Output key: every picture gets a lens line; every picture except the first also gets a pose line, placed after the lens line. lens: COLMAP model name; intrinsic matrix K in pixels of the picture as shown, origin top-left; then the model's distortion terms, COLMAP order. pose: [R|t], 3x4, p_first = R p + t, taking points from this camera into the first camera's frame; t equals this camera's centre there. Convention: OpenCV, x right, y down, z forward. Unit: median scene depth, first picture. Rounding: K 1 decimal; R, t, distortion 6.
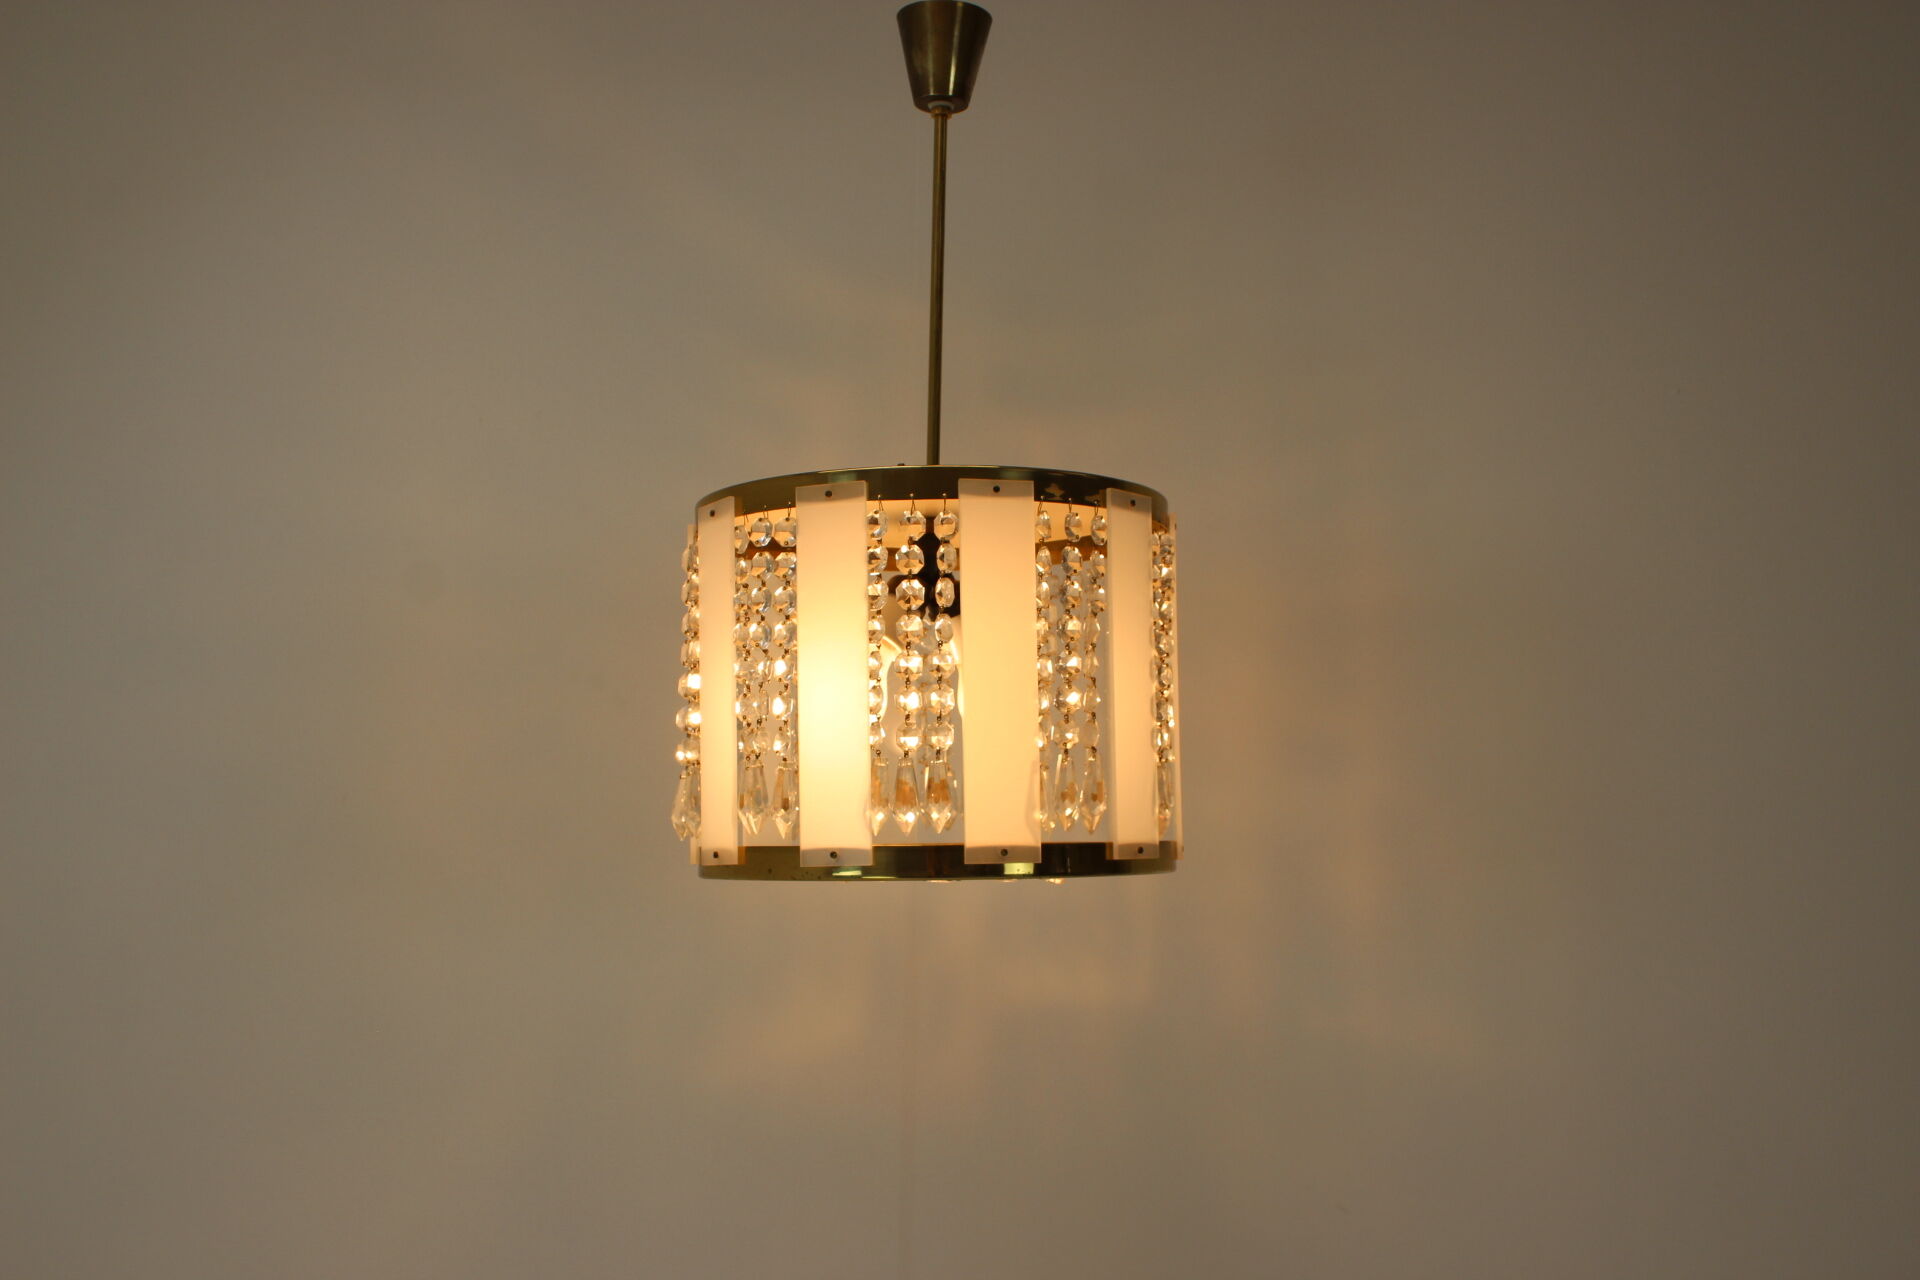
lens RADIAL K [[2084.9, 0, 960.9], [0, 2084.9, 641.4], [0, 0, 1]] dist [0.025175, 0.000000]
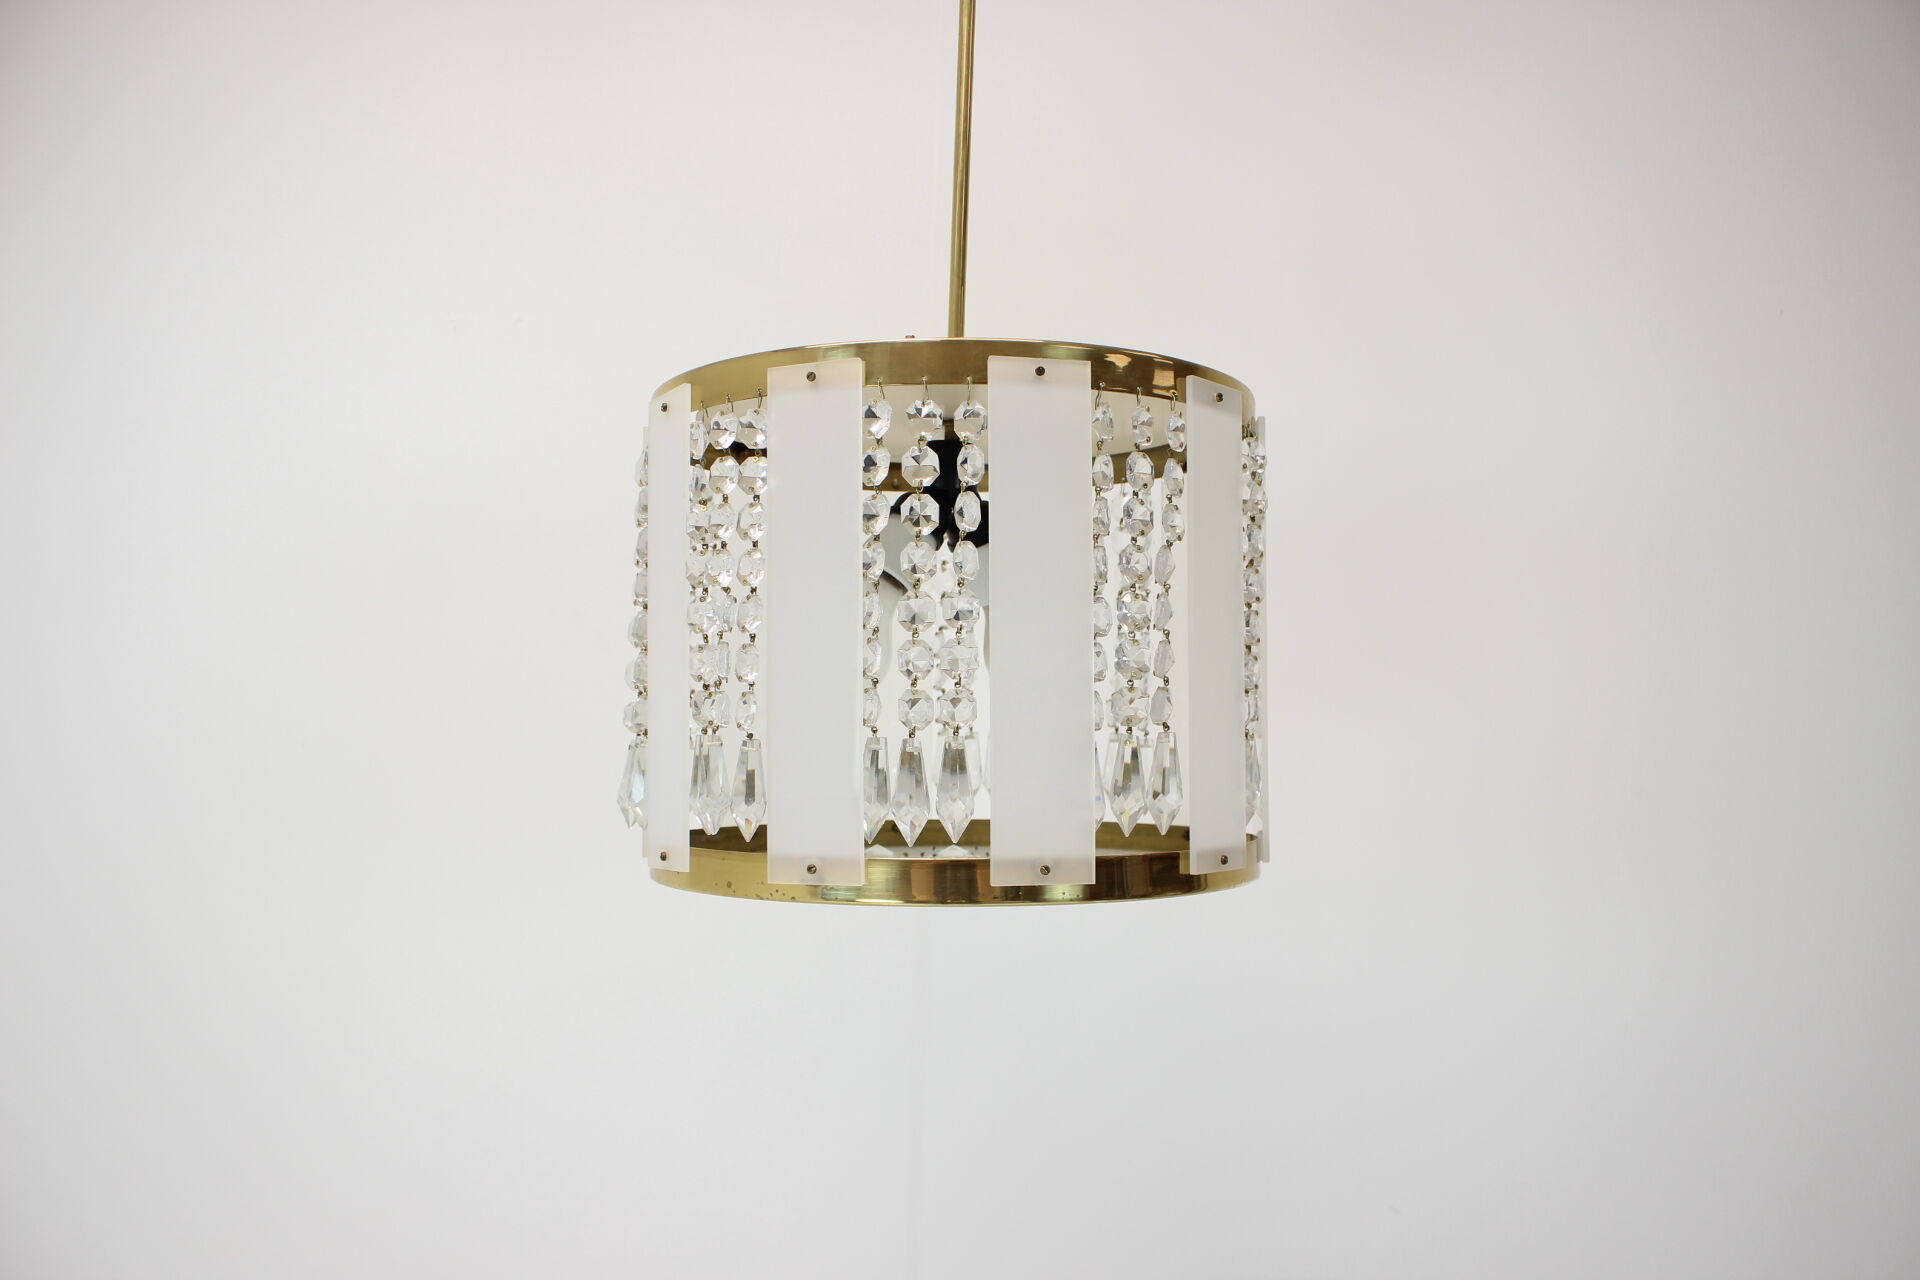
lens RADIAL K [[1682.8, 0, 959.0], [0, 1682.8, 633.3], [0, 0, 1]] dist [-0.017120, 0.002558]
pose [[0.999881, 0.012543, -0.008988, -0.004886], [-0.012283, 0.999520, 0.028452, 0.002099], [0.009341, -0.028338, 0.999555, 0.404794]]
